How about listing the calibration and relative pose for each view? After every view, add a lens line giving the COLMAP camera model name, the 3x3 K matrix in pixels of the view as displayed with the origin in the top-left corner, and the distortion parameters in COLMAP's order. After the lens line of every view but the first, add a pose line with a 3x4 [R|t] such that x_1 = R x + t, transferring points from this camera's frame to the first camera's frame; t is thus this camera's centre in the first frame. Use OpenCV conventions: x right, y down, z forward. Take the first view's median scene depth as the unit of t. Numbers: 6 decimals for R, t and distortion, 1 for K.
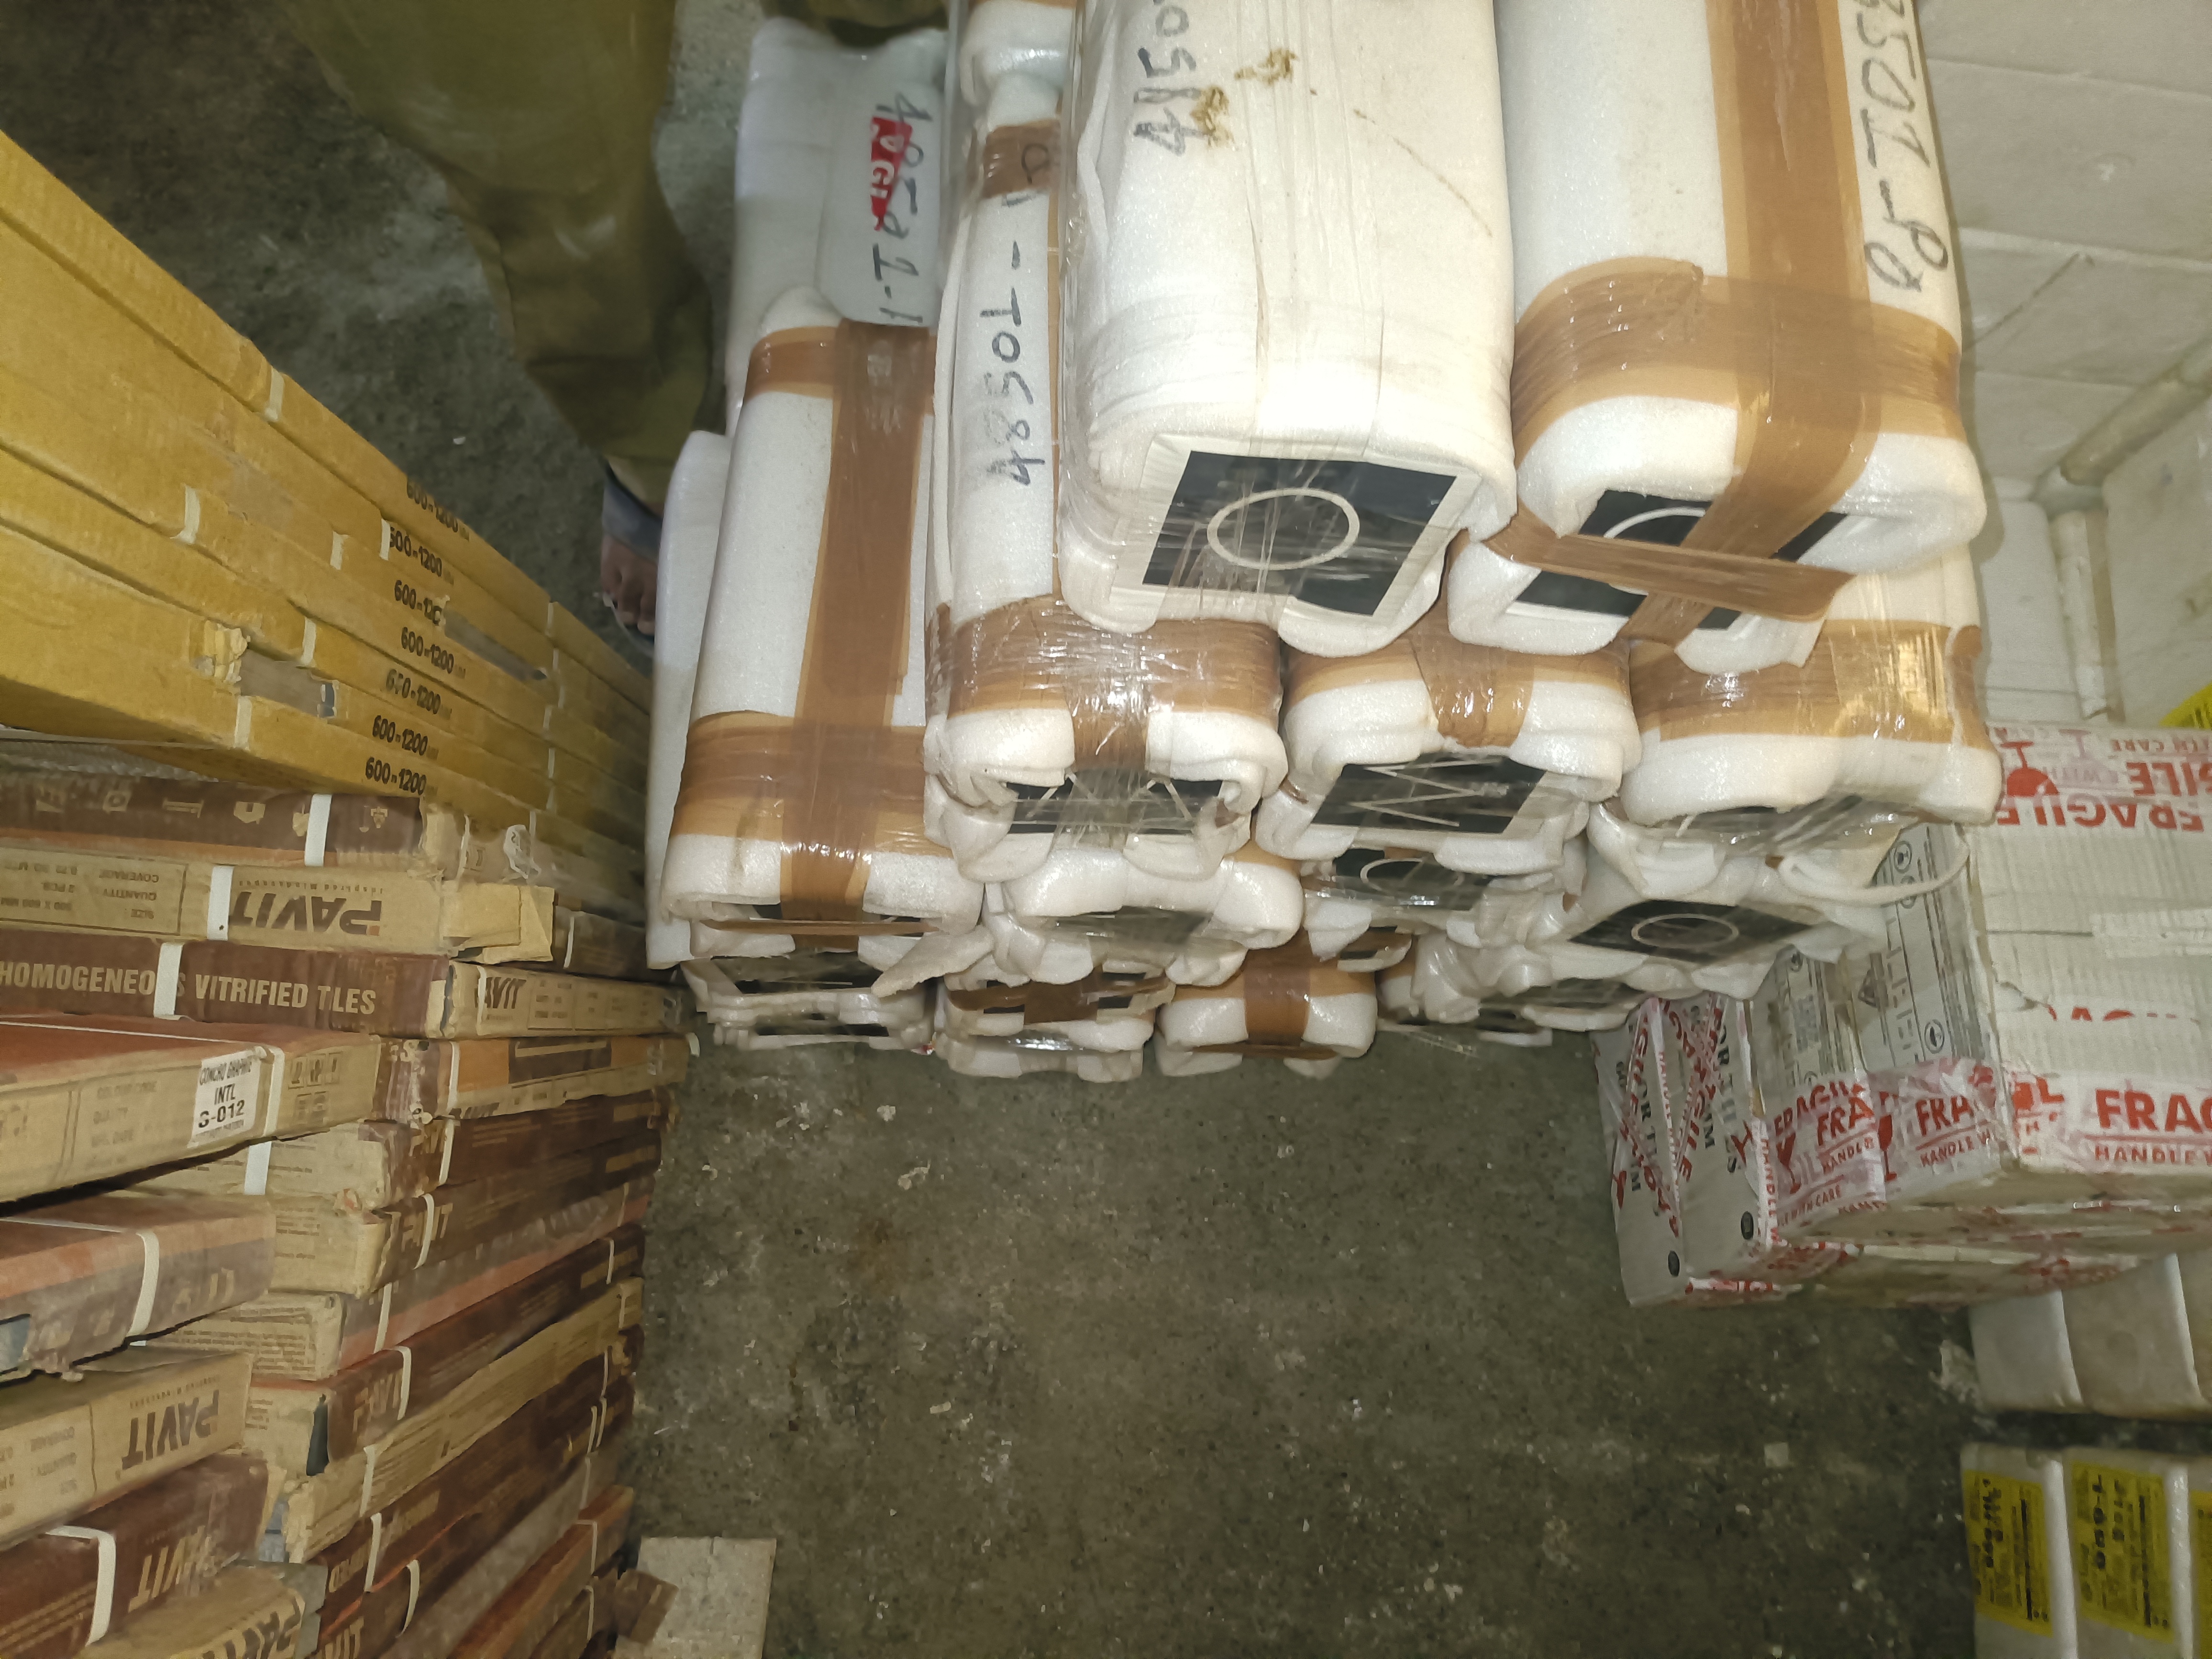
lens RADIAL K [[1627.1, 0, 1115.6], [0, 1627.1, 822.3], [0, 0, 1]] dist [0.051813, -0.054395]
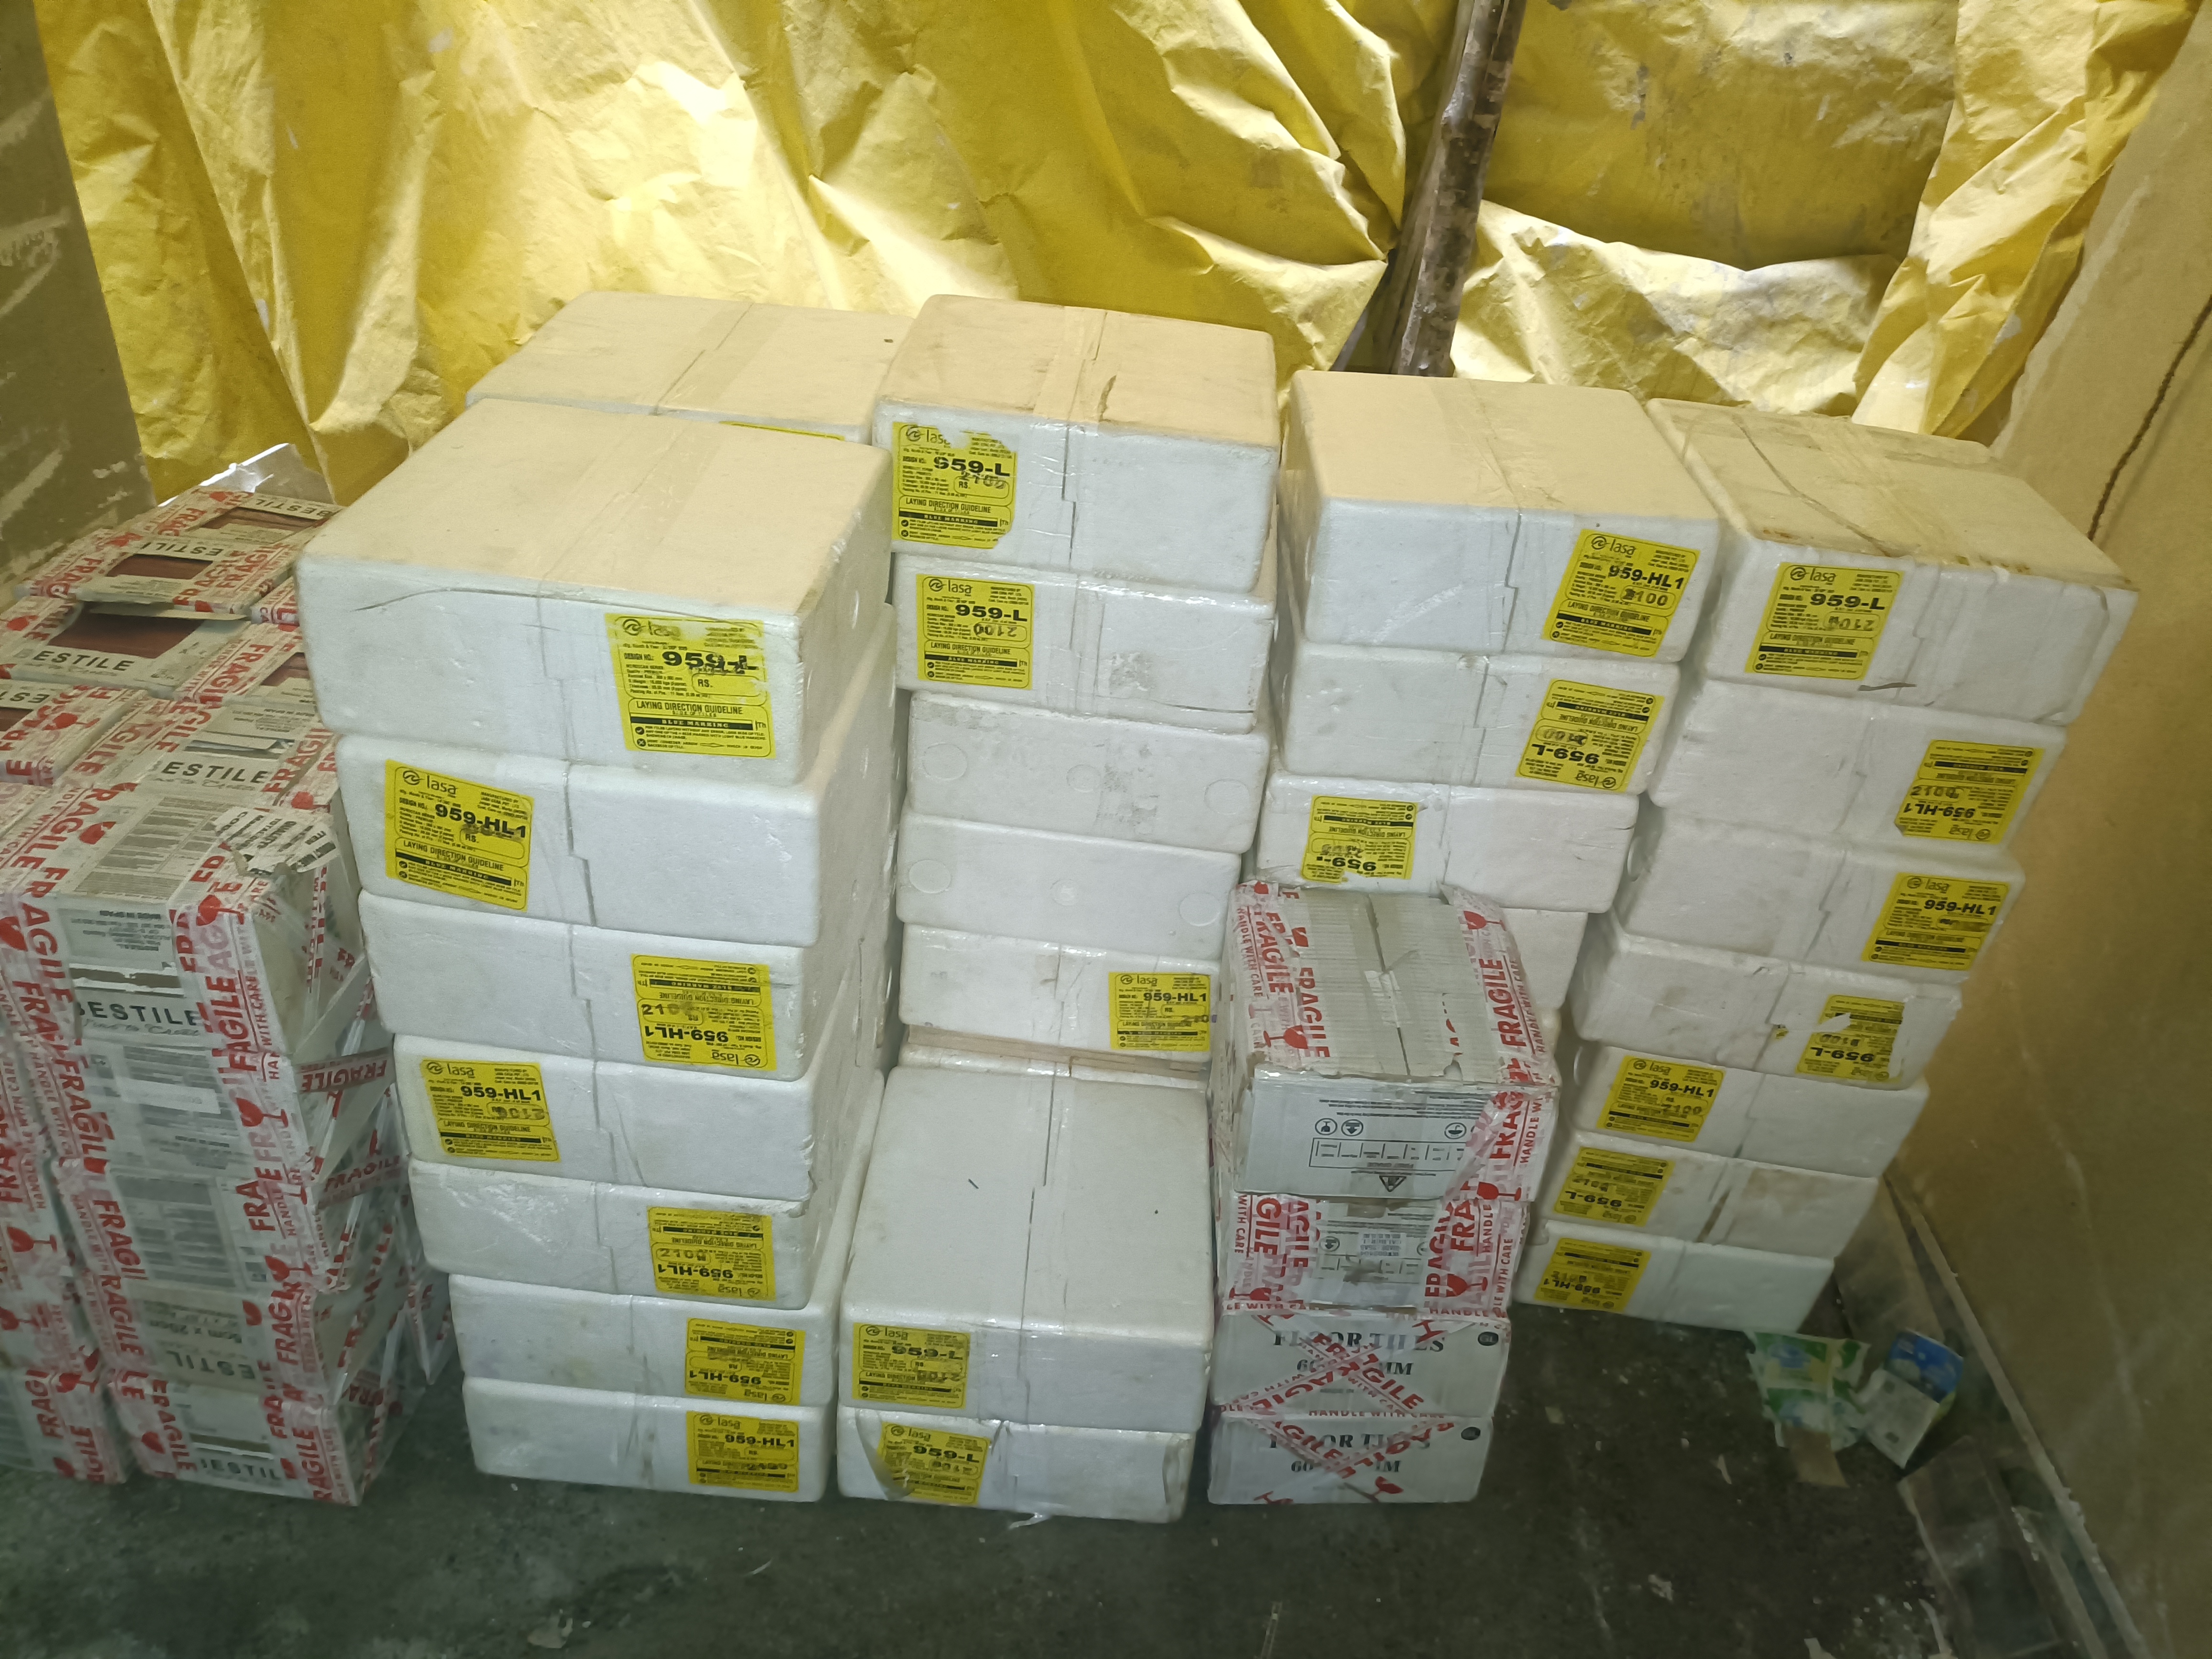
lens RADIAL K [[1627.1, 0, 1115.6], [0, 1627.1, 822.3], [0, 0, 1]] dist [0.051813, -0.054395]
pose [[-0.016812, -0.605633, 0.795567, -0.459650], [0.906719, 0.326112, 0.267417, -0.578492], [-0.421400, 0.725851, 0.543656, 0.110582]]
